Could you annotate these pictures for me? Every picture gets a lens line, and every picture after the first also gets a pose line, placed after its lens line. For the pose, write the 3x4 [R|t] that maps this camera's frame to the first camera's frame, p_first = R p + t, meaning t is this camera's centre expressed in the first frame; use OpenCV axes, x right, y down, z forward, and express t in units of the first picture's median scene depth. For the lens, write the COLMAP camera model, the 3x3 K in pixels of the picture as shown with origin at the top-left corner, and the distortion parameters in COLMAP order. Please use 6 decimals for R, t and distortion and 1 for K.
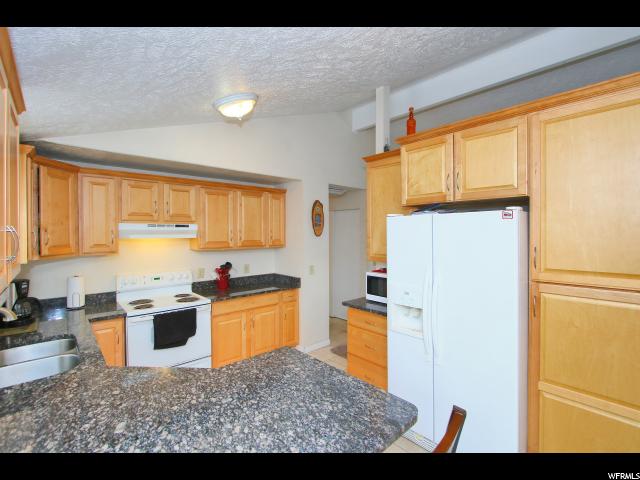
lens RADIAL K [[297.6, 0, 311.6], [0, 297.6, 235.3], [0, 0, 1]] dist [-0.001872, -0.000395]
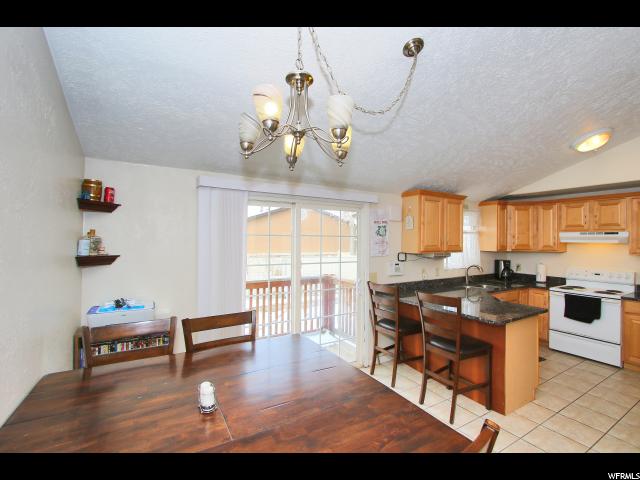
lens RADIAL K [[286.9, 0, 338.6], [0, 286.9, 238.5], [0, 0, 1]] dist [0.011994, -0.000289]
pose [[-0.168789, -0.000111, -0.985652, 1.034170], [-0.015840, 0.999871, 0.002600, 0.006135], [0.985525, 0.016052, -0.168769, 0.116753]]
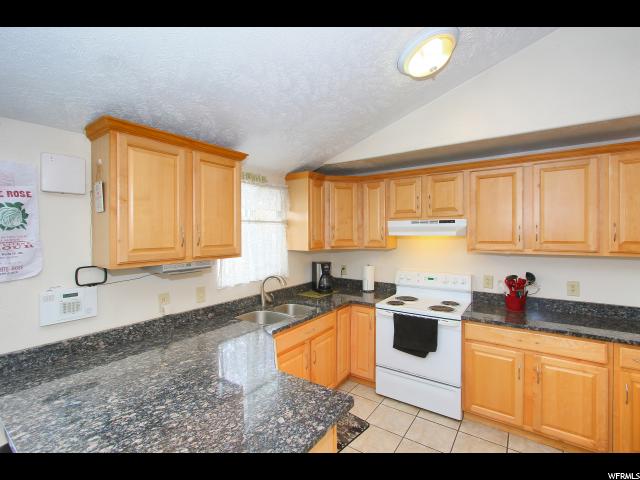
lens RADIAL K [[297.6, 0, 311.6], [0, 297.6, 235.3], [0, 0, 1]] dist [-0.001872, -0.000395]
pose [[0.207133, 0.014662, -0.978203, 0.358101], [-0.002917, 0.999893, 0.014369, -0.003246], [0.978309, -0.000123, 0.207153, 0.500817]]
